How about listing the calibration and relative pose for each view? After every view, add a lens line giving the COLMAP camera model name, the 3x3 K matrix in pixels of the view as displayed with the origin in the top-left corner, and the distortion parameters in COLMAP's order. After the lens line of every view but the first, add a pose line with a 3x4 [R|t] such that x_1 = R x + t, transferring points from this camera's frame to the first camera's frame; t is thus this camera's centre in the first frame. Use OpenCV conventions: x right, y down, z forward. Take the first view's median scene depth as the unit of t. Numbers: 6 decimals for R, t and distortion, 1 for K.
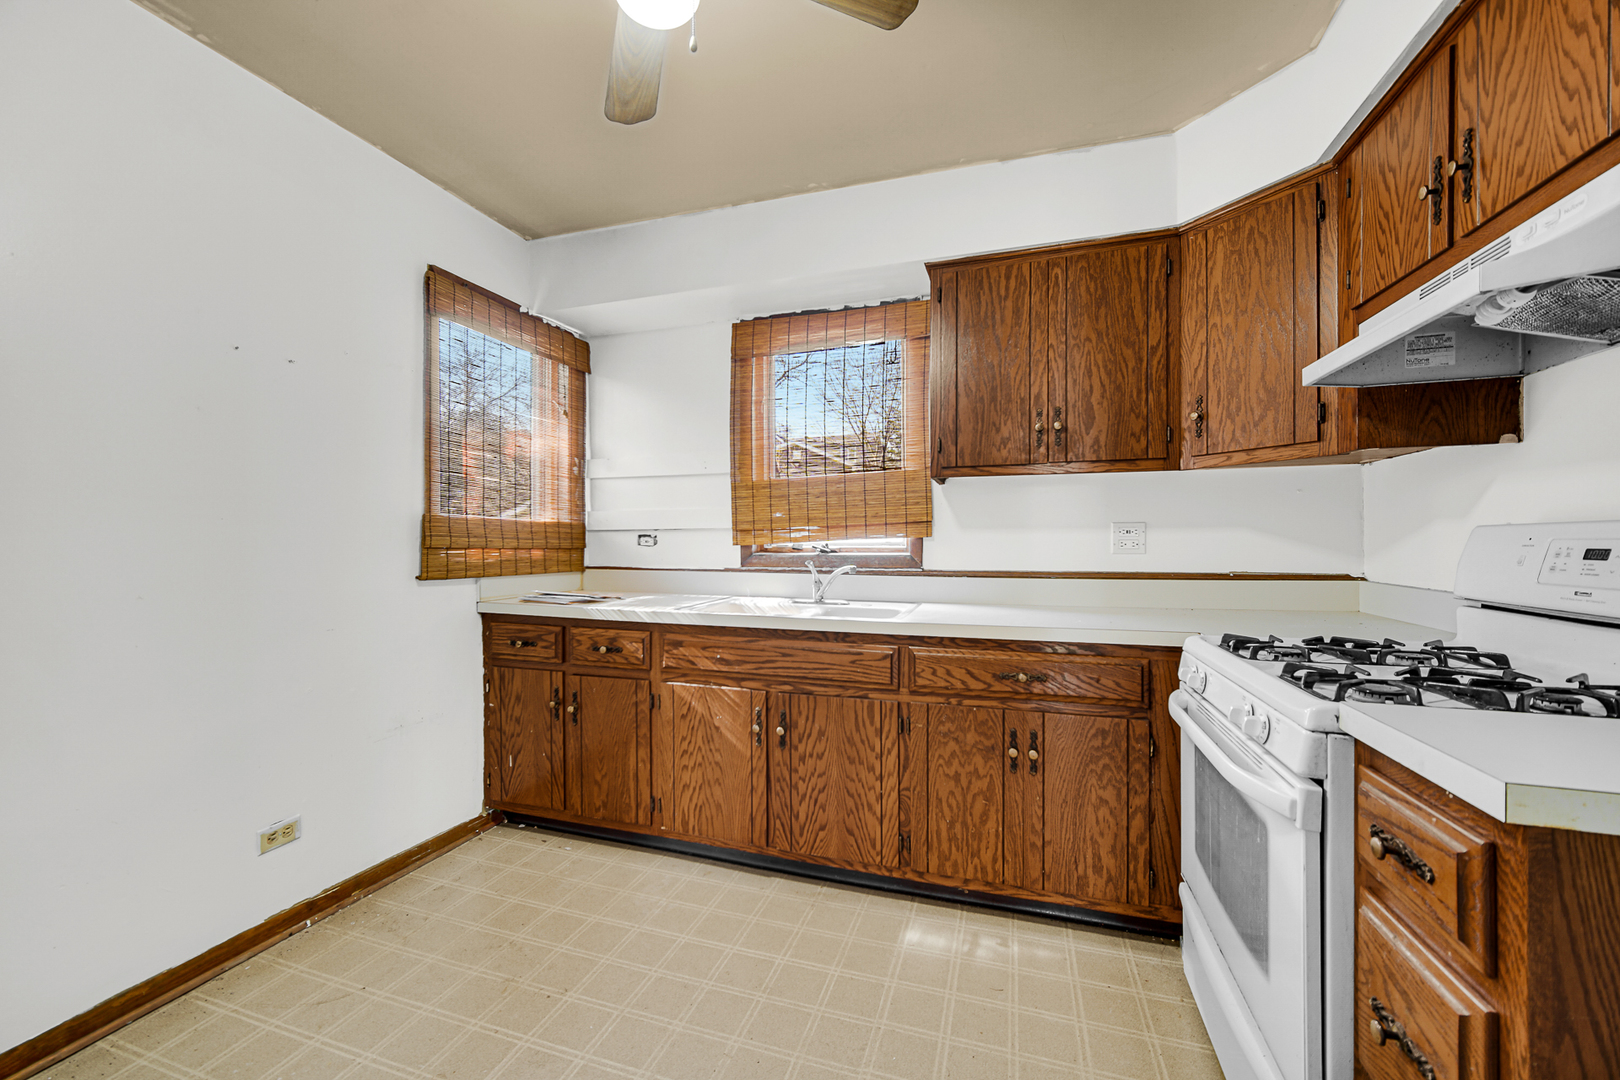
lens RADIAL K [[649.7, 0, 813.8], [0, 649.7, 539.4], [0, 0, 1]] dist [-0.007557, 0.001899]
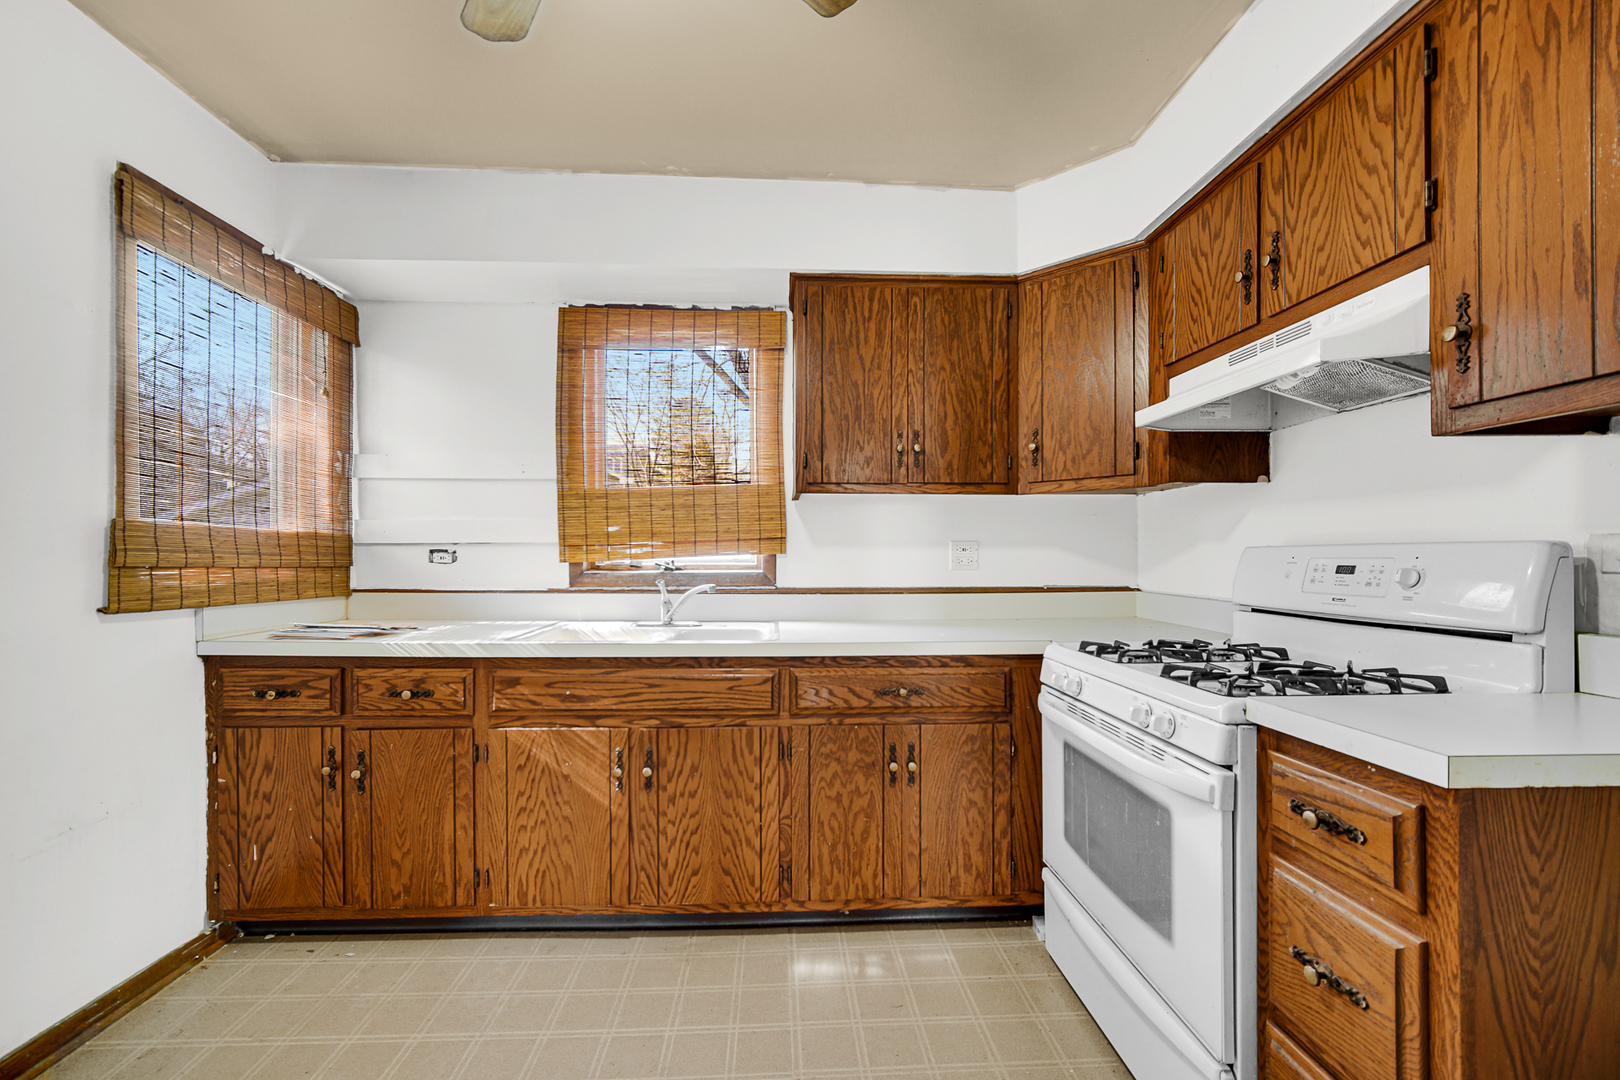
lens RADIAL K [[649.7, 0, 808.4], [0, 649.7, 553.1], [0, 0, 1]] dist [-0.007557, 0.001899]
pose [[0.932345, 0.003542, 0.361552, -0.170353], [-0.002678, 0.999992, -0.002890, -0.002406], [-0.361559, 0.001726, 0.932348, 0.092141]]
